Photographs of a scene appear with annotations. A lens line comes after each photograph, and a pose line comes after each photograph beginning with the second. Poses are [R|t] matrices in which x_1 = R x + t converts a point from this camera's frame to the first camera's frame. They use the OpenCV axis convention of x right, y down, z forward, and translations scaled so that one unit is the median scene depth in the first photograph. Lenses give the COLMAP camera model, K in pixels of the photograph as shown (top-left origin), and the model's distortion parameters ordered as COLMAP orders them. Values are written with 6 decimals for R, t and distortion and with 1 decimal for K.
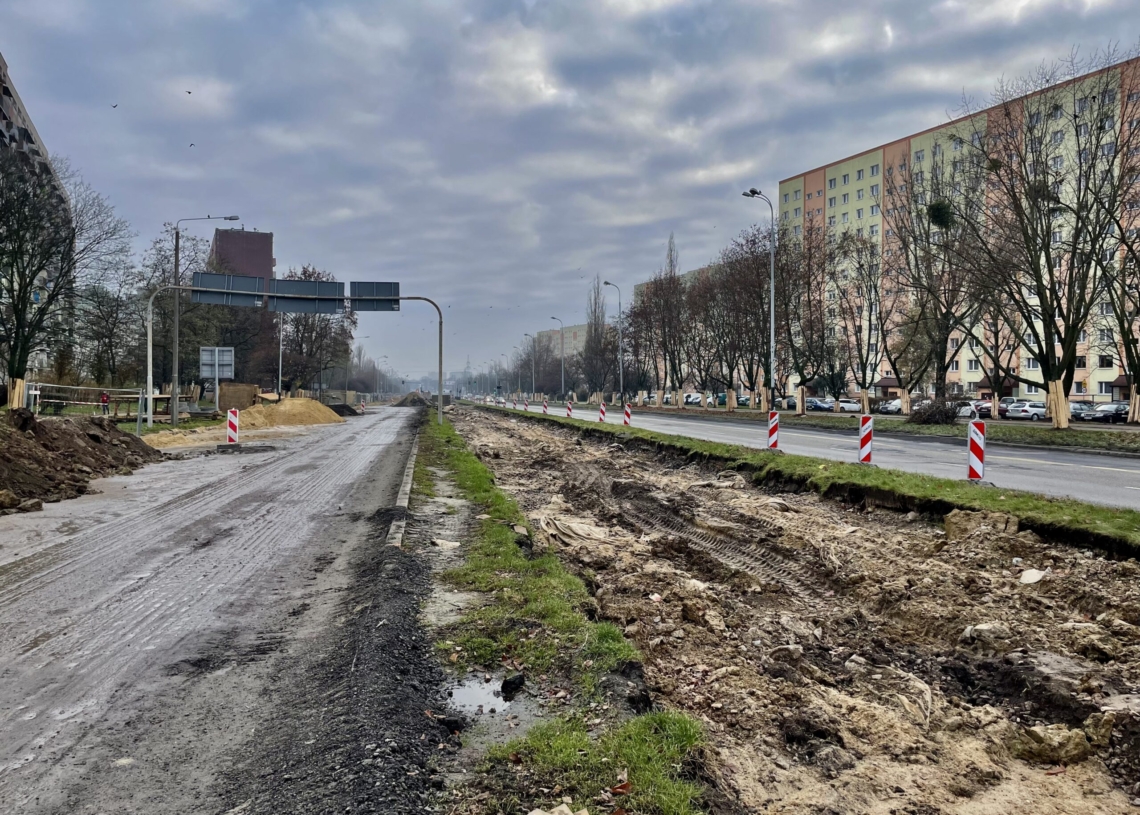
lens RADIAL K [[876.2, 0, 549.8], [0, 876.2, 393.9], [0, 0, 1]] dist [0.077767, -0.103085]
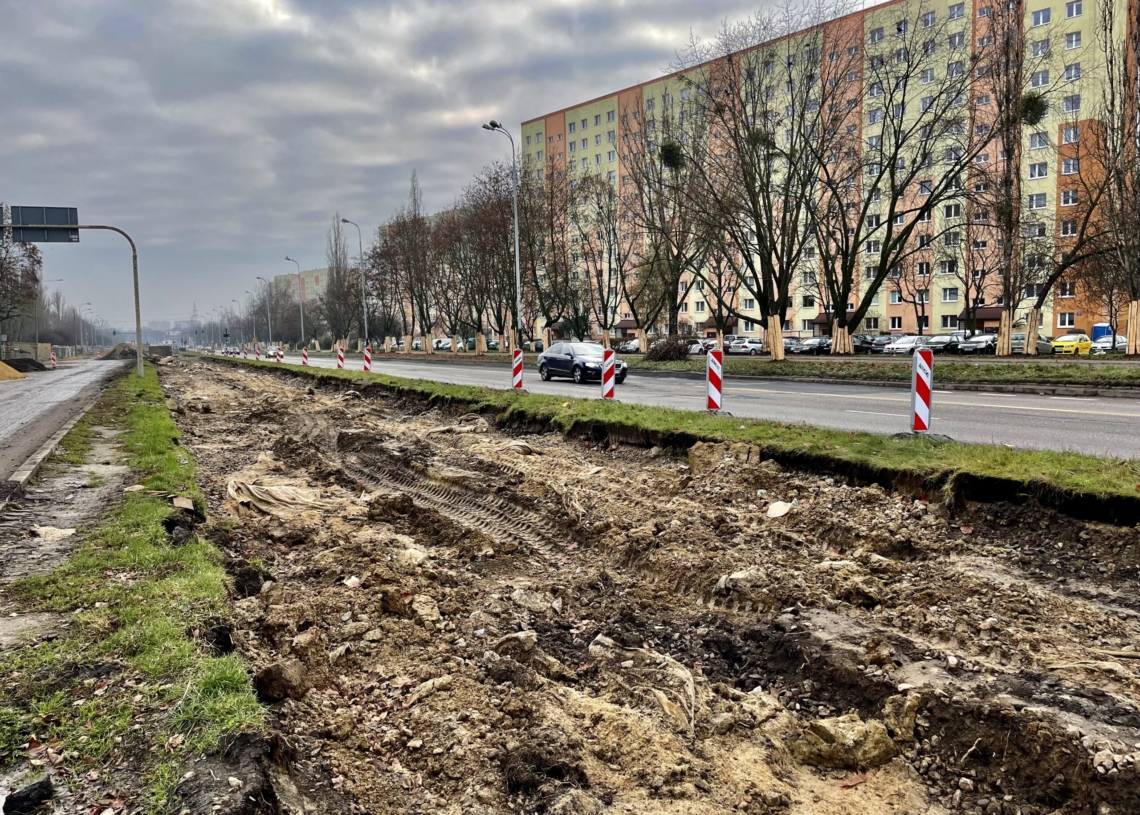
lens RADIAL K [[871.3, 0, 570.0], [0, 871.3, 403.3], [0, 0, 1]] dist [0.098689, -0.128104]
pose [[0.954850, -0.042354, 0.294053, 0.028359], [0.021614, 0.997066, 0.073428, 0.009327], [-0.296300, -0.063757, 0.952964, 0.080693]]
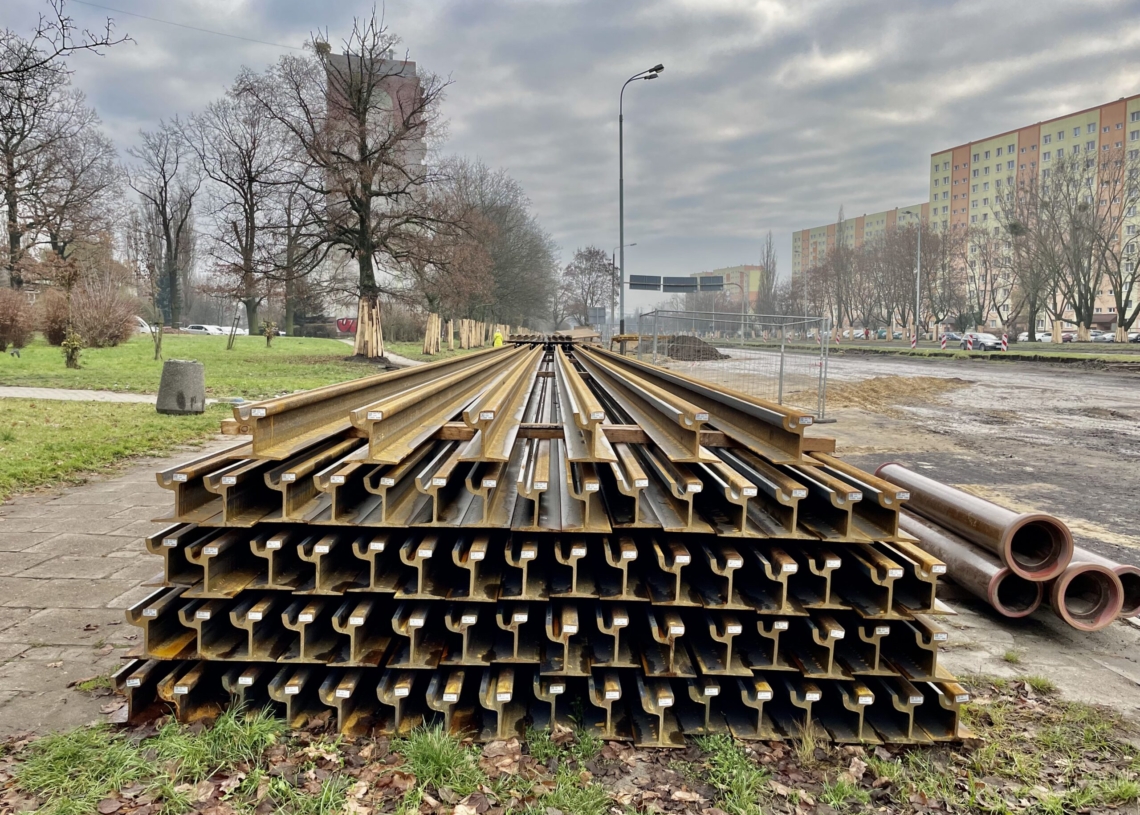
lens RADIAL K [[856.2, 0, 566.5], [0, 856.2, 392.3], [0, 0, 1]] dist [0.105761, -0.133447]
pose [[0.989773, 0.004114, -0.142590, -0.312246], [0.005823, 0.997585, 0.069205, 0.002575], [0.142530, -0.069327, 0.987360, -1.335453]]
